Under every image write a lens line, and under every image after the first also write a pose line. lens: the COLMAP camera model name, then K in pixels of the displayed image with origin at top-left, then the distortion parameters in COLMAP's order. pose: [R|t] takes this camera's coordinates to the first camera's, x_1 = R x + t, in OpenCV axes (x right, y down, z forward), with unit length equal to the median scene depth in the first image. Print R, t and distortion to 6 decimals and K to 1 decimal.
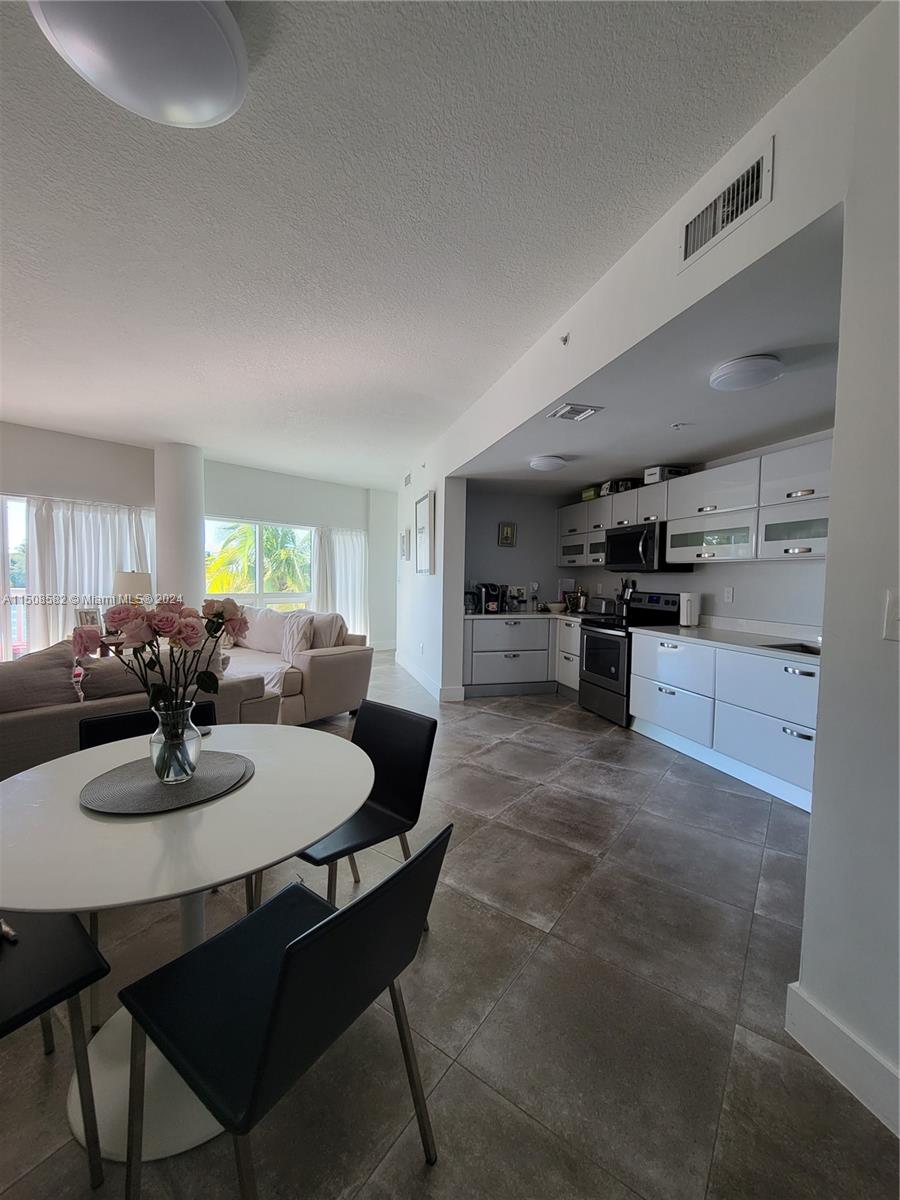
lens RADIAL K [[489.0, 0, 447.6], [0, 489.0, 600.1], [0, 0, 1]] dist [-0.001528, -0.000336]
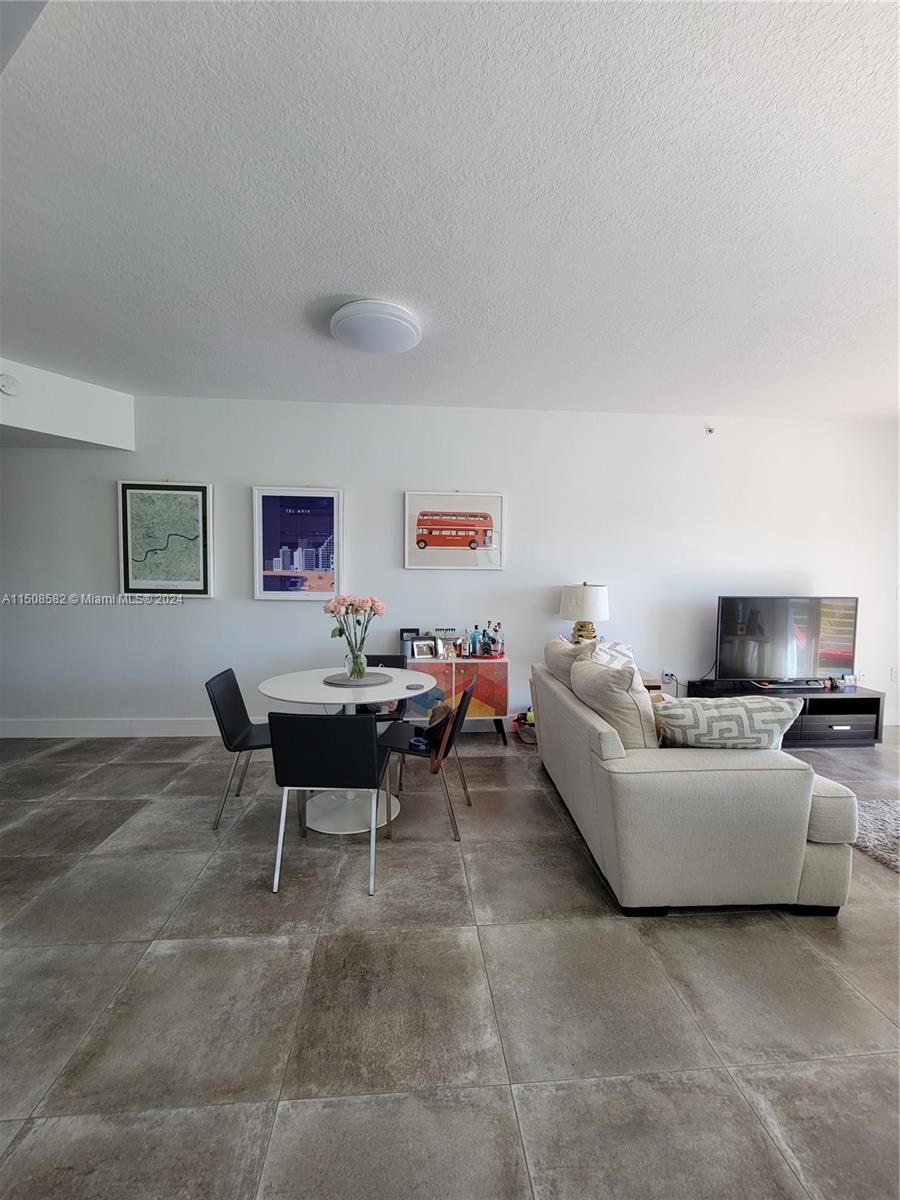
lens RADIAL K [[489.0, 0, 443.2], [0, 489.0, 604.4], [0, 0, 1]] dist [-0.001528, -0.000336]
pose [[-0.760542, 0.012769, -0.649163, 0.210259], [-0.053155, 0.995226, 0.081852, -0.060317], [0.647109, 0.096758, -0.756233, 1.104586]]
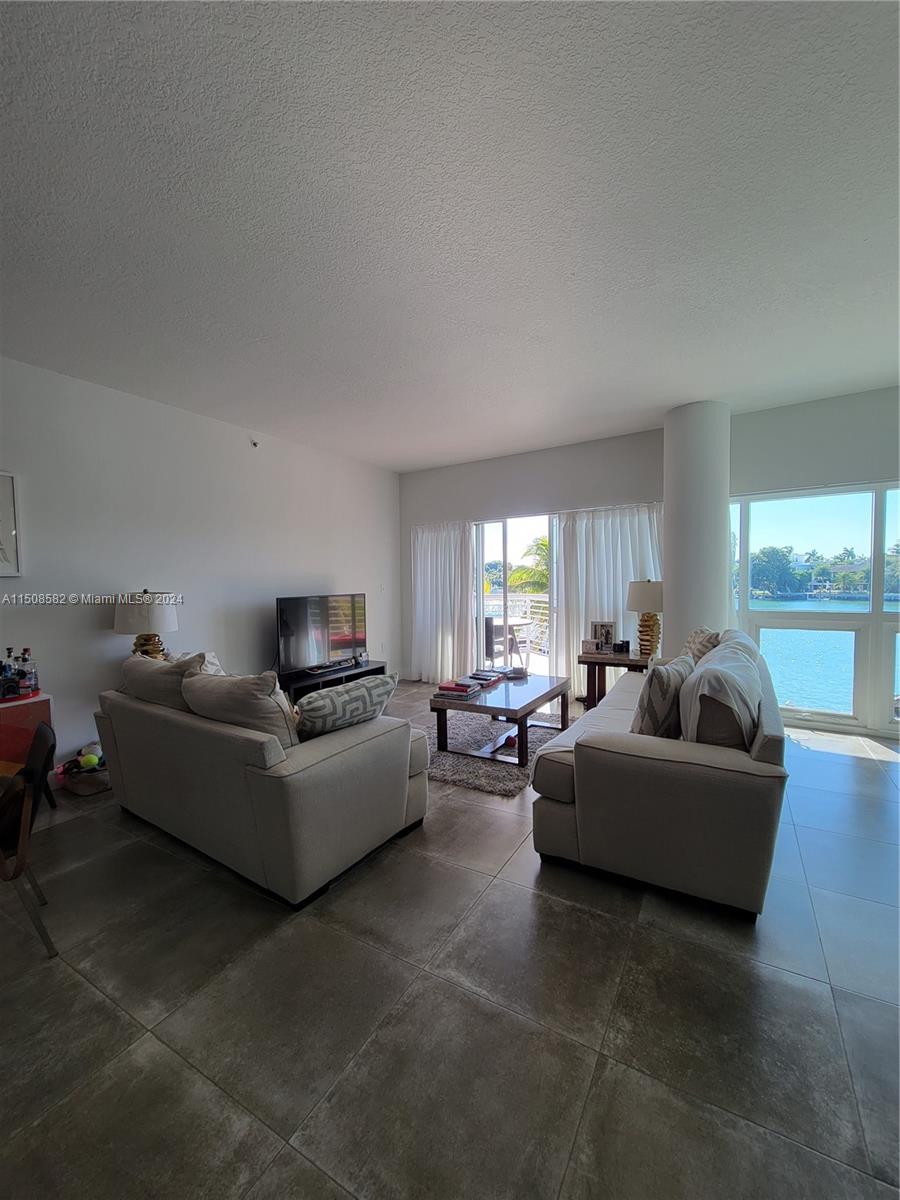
lens RADIAL K [[489.0, 0, 443.1], [0, 489.0, 602.6], [0, 0, 1]] dist [-0.001528, -0.000336]
pose [[0.091972, 0.030113, -0.995306, 0.271691], [-0.031978, 0.999116, 0.027274, -0.055247], [0.995248, 0.029319, 0.092854, 0.953054]]
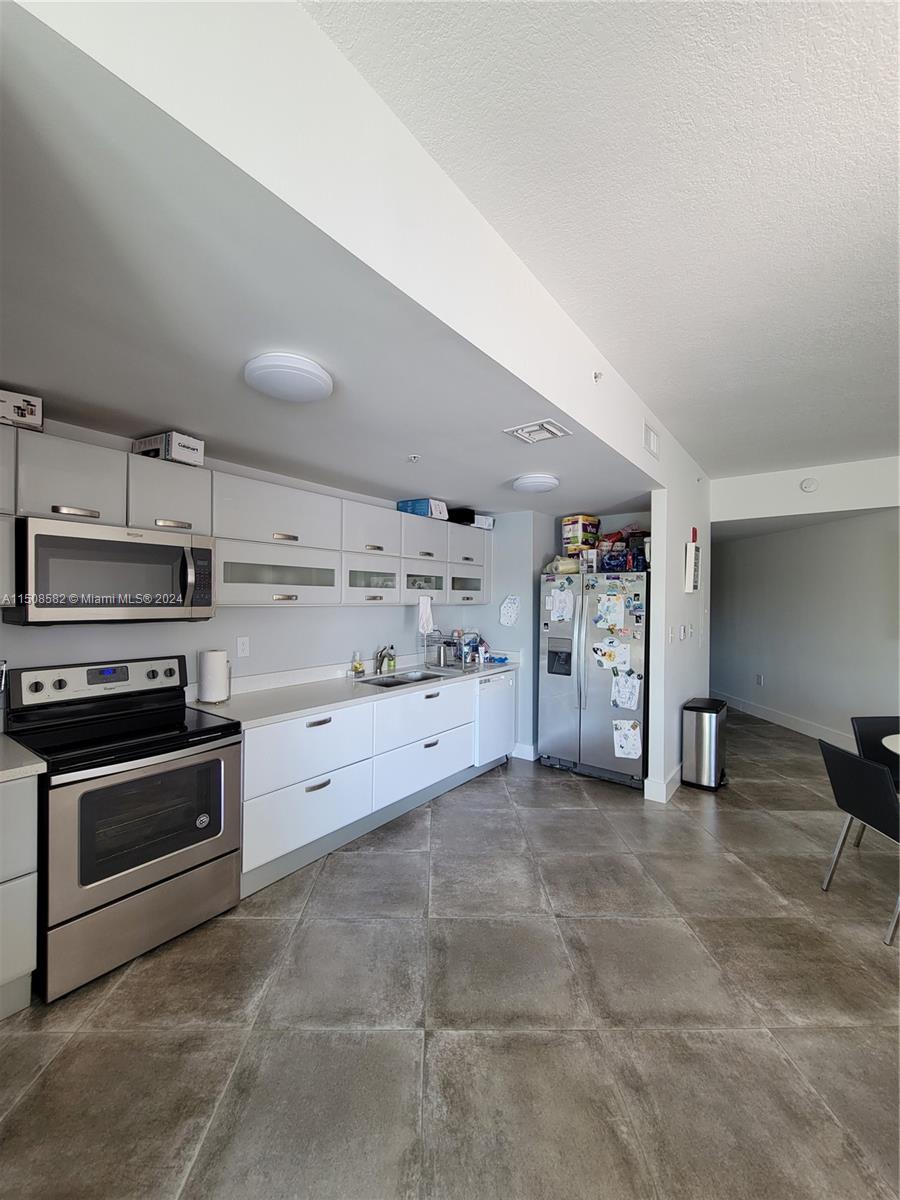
lens RADIAL K [[489.0, 0, 441.6], [0, 489.0, 603.5], [0, 0, 1]] dist [-0.001528, -0.000336]
pose [[-0.593292, -0.023615, 0.804641, -0.267746], [0.025095, 0.998541, 0.047808, -0.127799], [-0.804596, 0.048557, -0.591834, 1.432591]]
